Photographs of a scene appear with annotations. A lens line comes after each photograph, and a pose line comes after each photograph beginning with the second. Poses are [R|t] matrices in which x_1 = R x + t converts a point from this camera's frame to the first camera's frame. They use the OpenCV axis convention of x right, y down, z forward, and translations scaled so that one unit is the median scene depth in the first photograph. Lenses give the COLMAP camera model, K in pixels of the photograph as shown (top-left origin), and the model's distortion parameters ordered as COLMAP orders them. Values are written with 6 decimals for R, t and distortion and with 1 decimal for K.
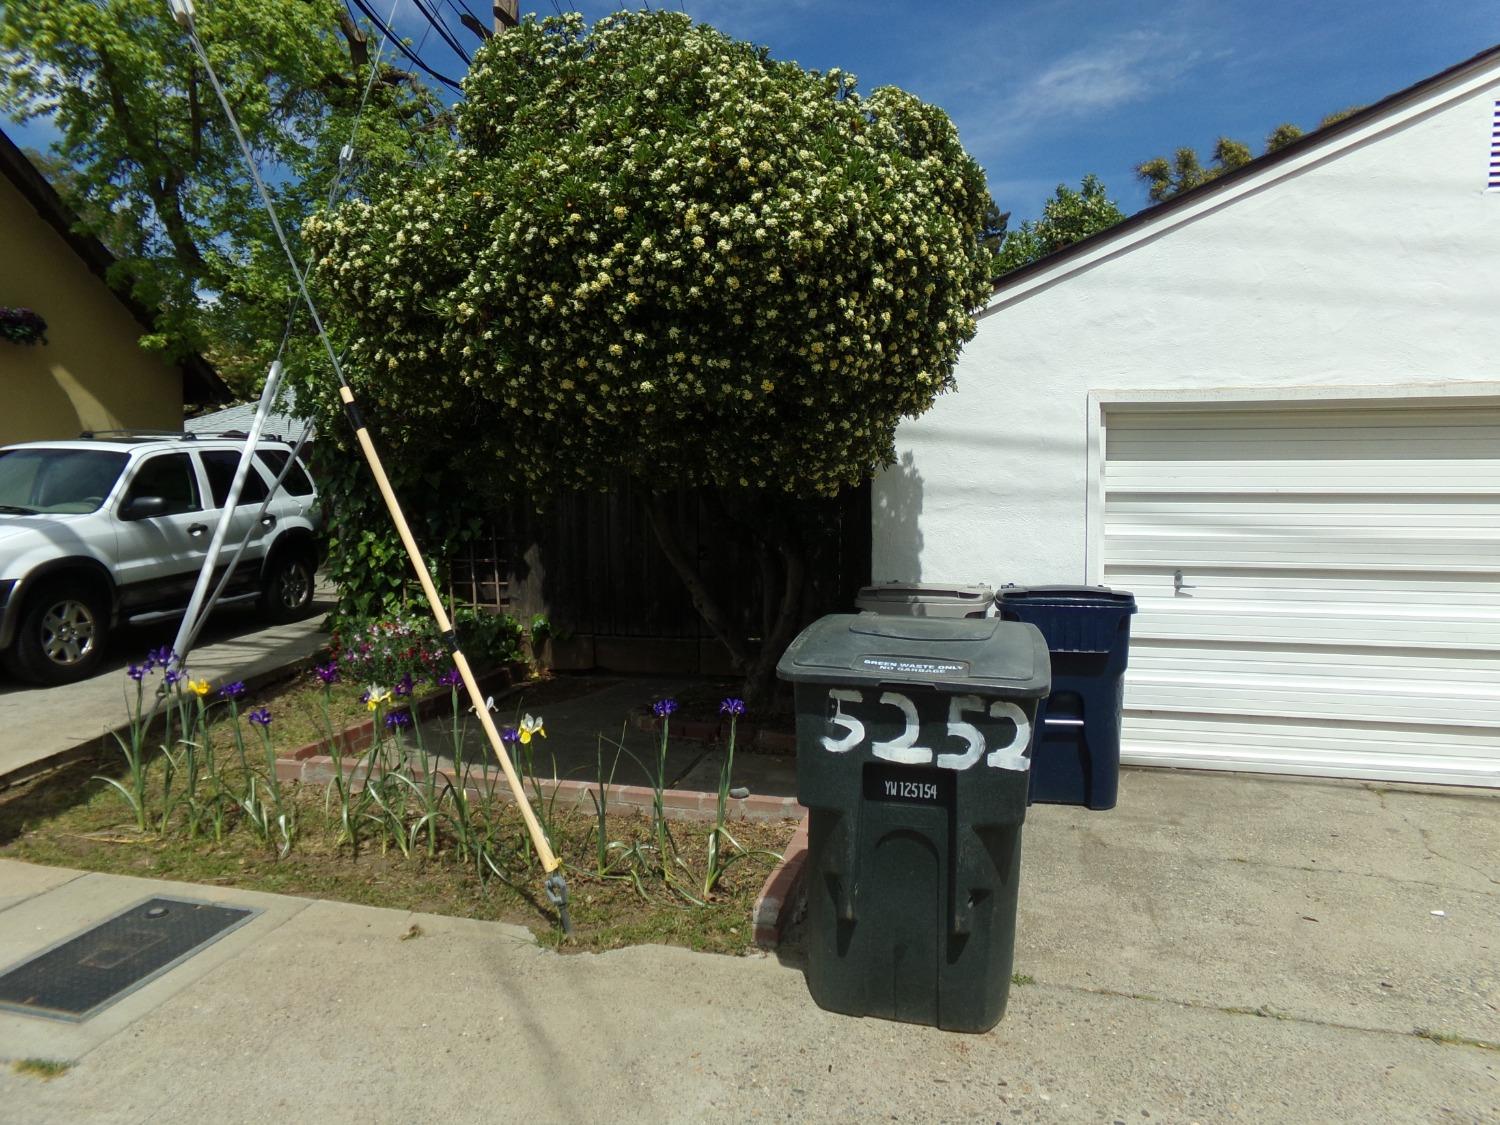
lens RADIAL K [[995.9, 0, 803.2], [0, 995.9, 561.1], [0, 0, 1]] dist [-0.055249, 0.093007]
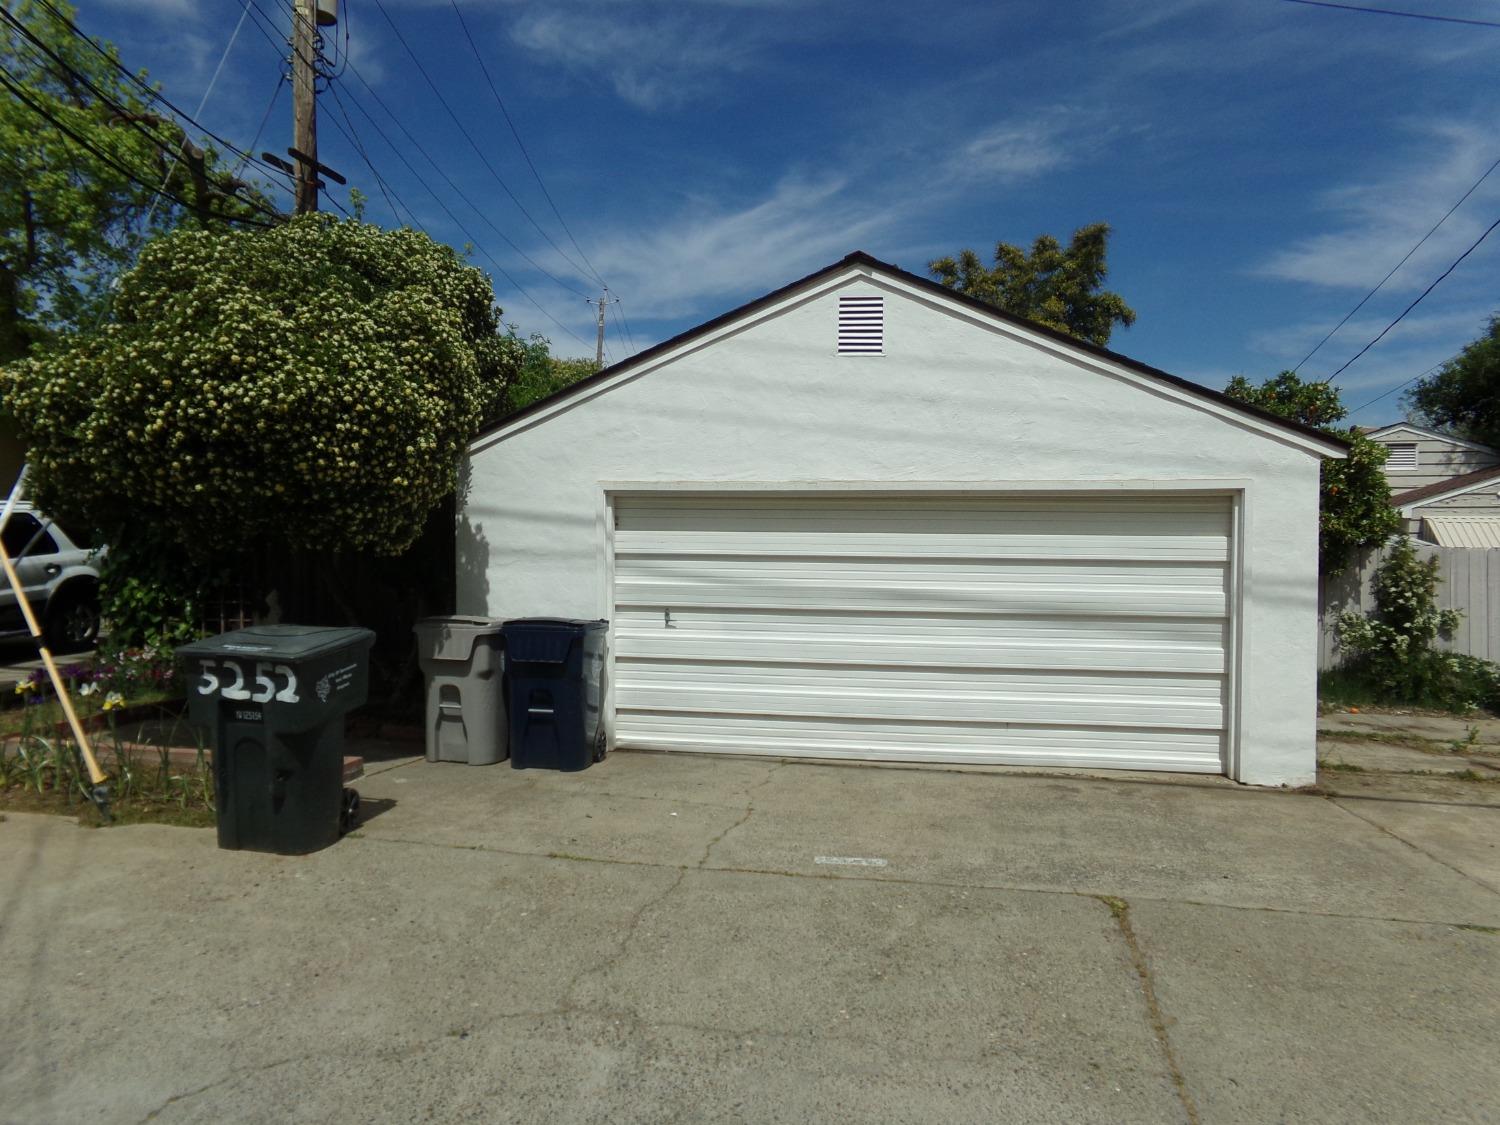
lens RADIAL K [[972.5, 0, 760.3], [0, 972.5, 565.5], [0, 0, 1]] dist [-0.044687, 0.079643]
pose [[0.999065, 0.006263, 0.042768, 0.629665], [-0.004213, 0.998845, -0.047858, 0.018473], [-0.043018, 0.047633, 0.997938, -0.542272]]
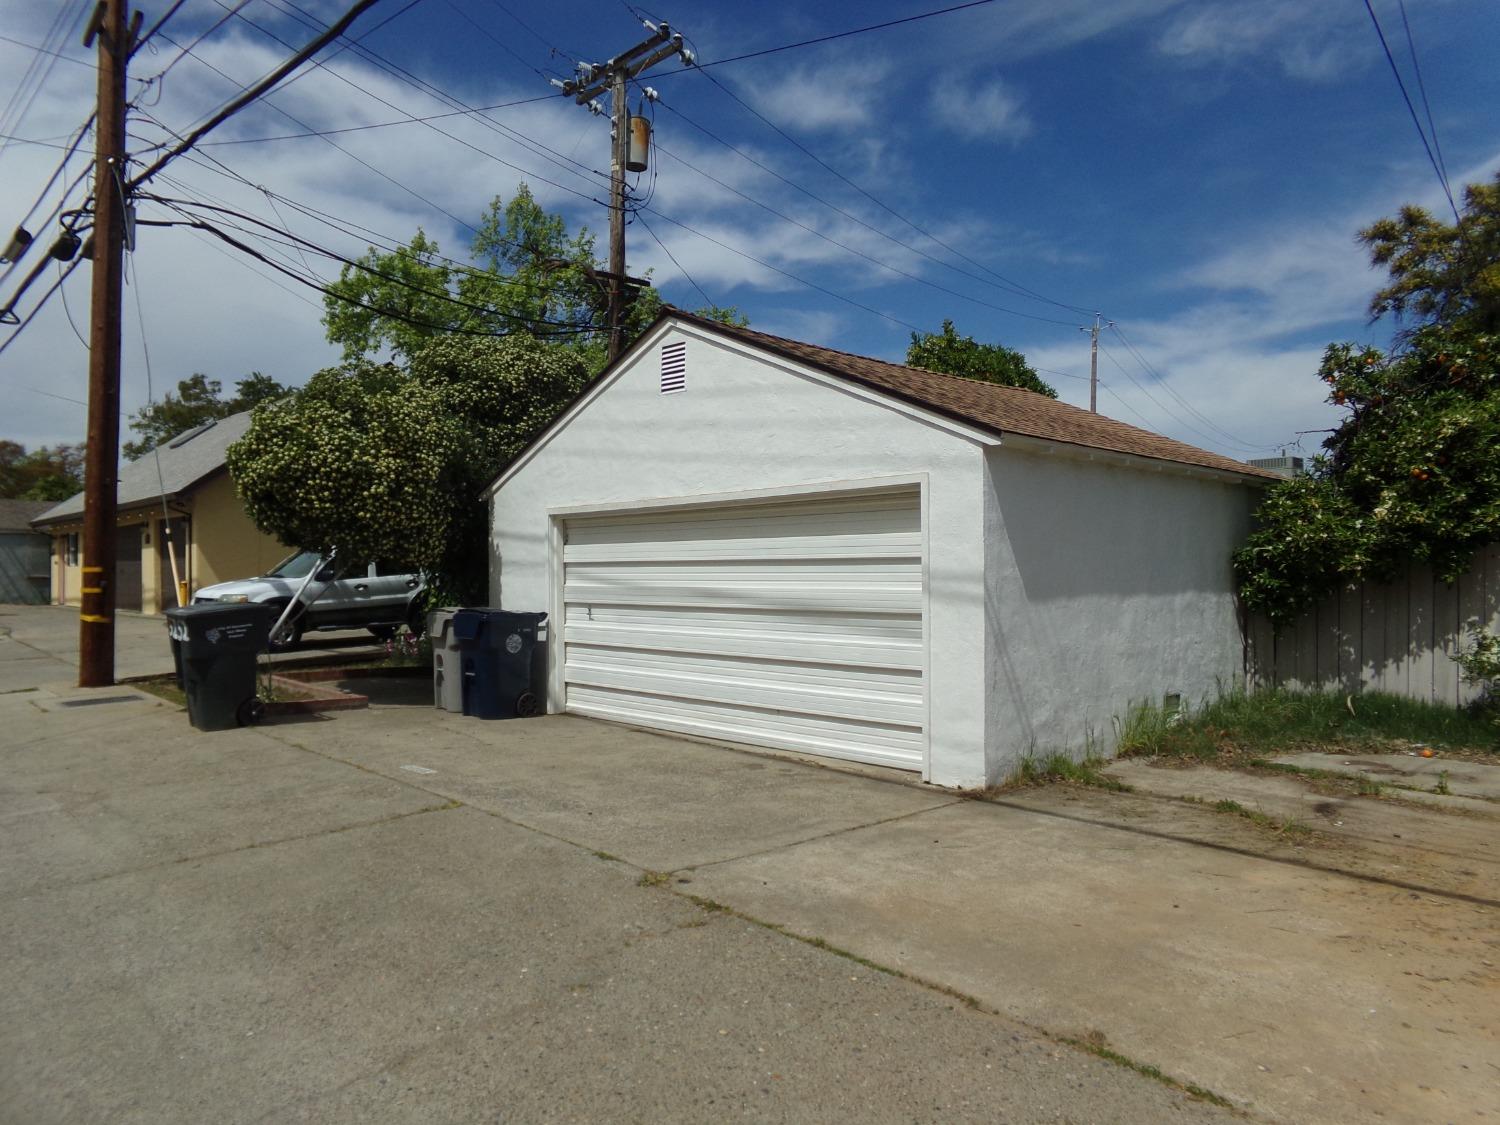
lens RADIAL K [[972.5, 0, 760.3], [0, 972.5, 565.5], [0, 0, 1]] dist [-0.044687, 0.079643]
pose [[0.845861, -0.008617, -0.533333, 2.196264], [-0.034899, 0.996833, -0.071455, 0.072172], [0.532260, 0.079053, 0.842882, -0.456577]]
